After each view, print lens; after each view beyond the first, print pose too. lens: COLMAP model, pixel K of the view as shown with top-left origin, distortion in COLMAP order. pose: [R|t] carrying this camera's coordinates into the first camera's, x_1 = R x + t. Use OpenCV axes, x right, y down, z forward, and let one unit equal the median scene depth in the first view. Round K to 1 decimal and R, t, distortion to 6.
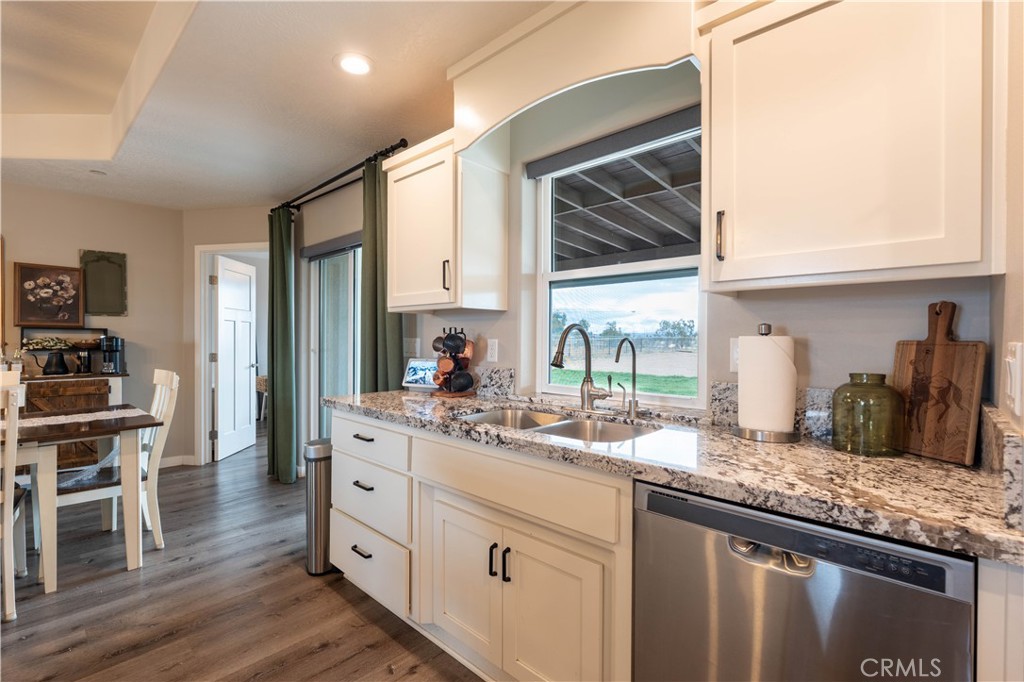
lens RADIAL K [[449.7, 0, 509.1], [0, 449.7, 342.8], [0, 0, 1]] dist [-0.005911, 0.000127]
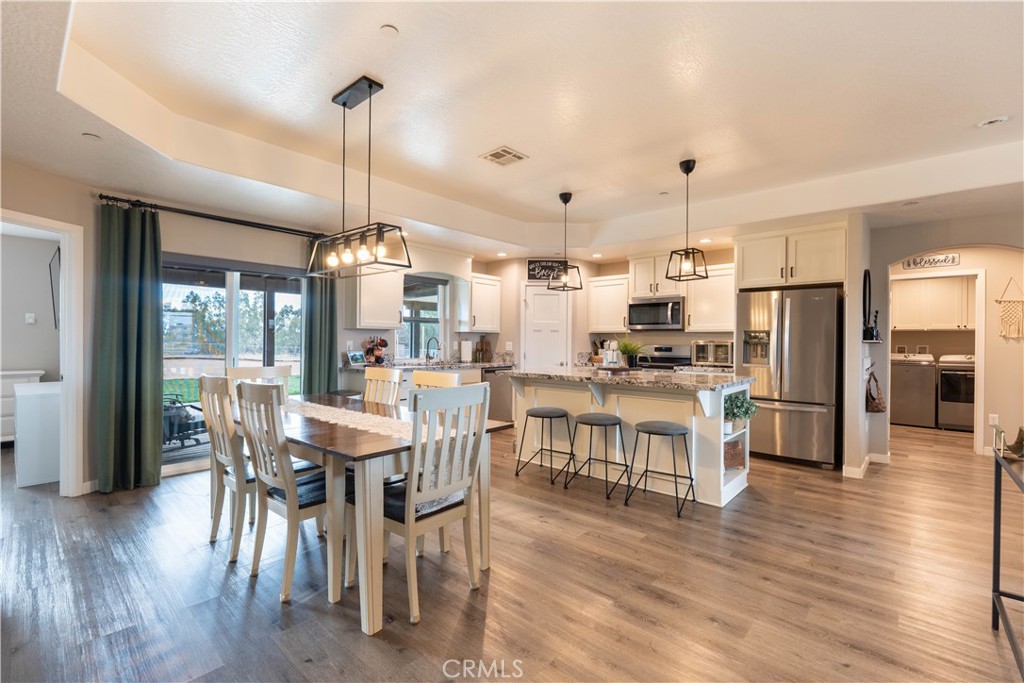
lens RADIAL K [[449.7, 0, 512.7], [0, 449.7, 343.3], [0, 0, 1]] dist [-0.005911, 0.000127]
pose [[-0.014466, -0.007047, 0.999871, -1.617922], [0.001197, 0.999974, 0.007065, -0.009830], [-0.999895, 0.001299, -0.014457, 0.229305]]
